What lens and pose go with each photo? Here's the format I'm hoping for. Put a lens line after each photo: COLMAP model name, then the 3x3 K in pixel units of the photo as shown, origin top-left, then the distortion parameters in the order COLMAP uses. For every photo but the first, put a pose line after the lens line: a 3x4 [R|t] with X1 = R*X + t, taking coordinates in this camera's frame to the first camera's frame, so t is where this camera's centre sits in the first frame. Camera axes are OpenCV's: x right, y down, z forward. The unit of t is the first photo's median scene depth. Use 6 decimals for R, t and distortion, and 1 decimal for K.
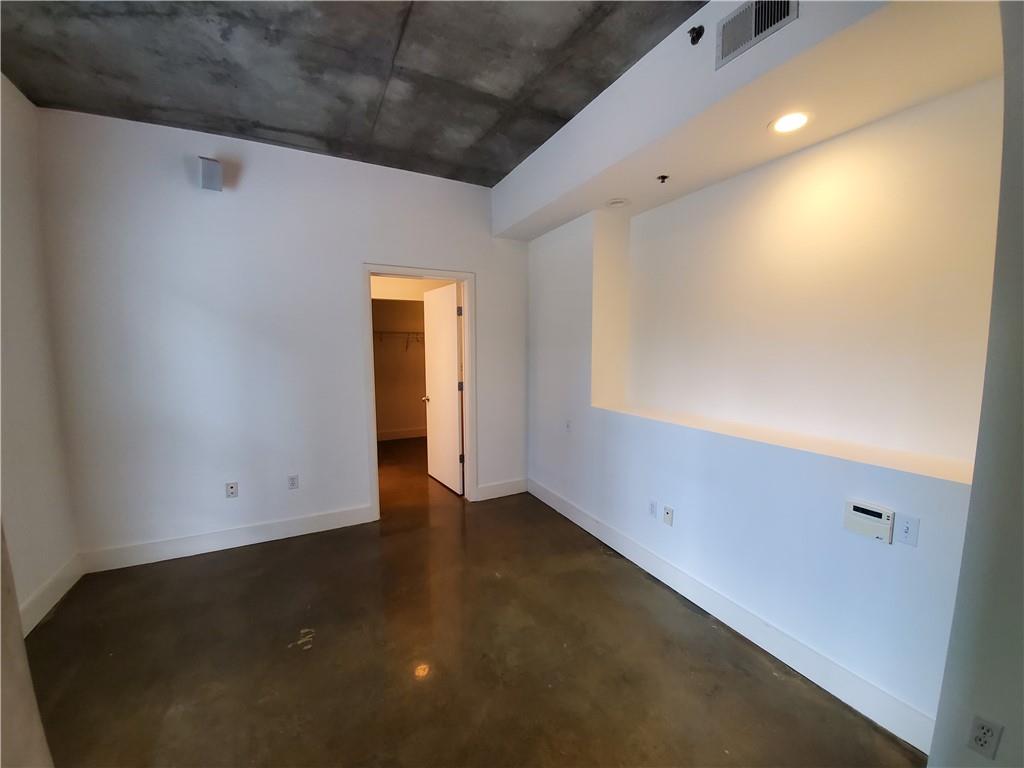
lens RADIAL K [[409.6, 0, 521.3], [0, 409.6, 390.2], [0, 0, 1]] dist [-0.026235, -0.005466]
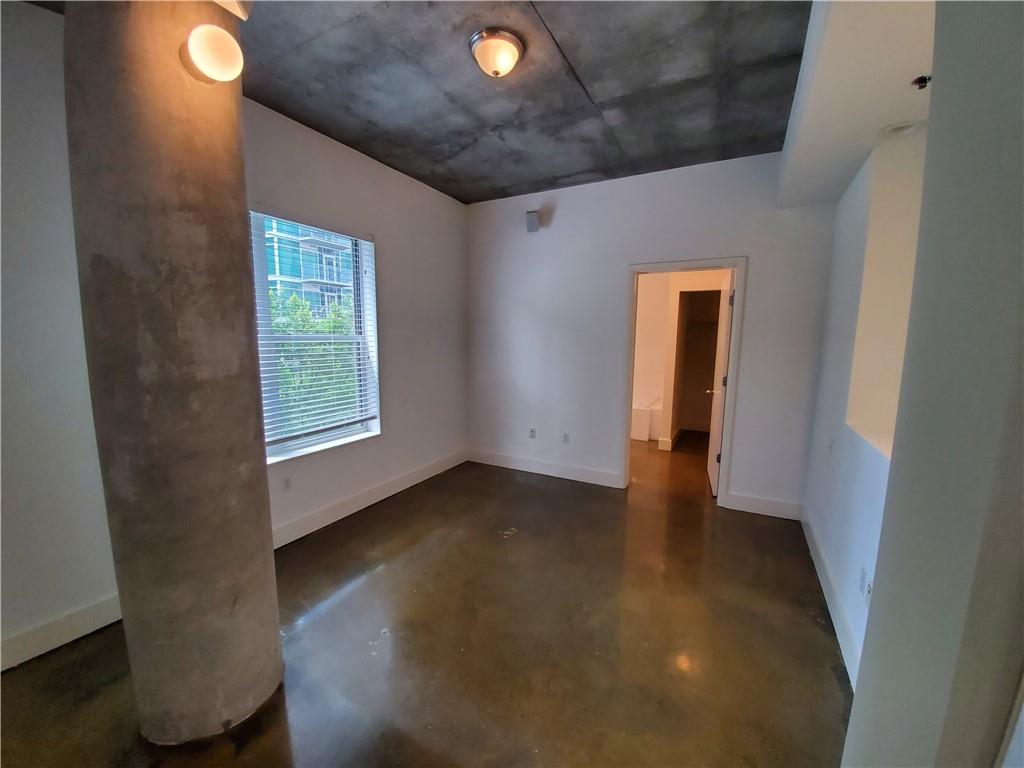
lens RADIAL K [[409.6, 0, 511.7], [0, 409.6, 393.3], [0, 0, 1]] dist [-0.026235, -0.005466]
pose [[0.523932, 0.121422, -0.843061, 0.605086], [-0.094147, 0.991978, 0.084360, -0.024629], [0.846541, 0.035173, 0.531161, 0.155832]]
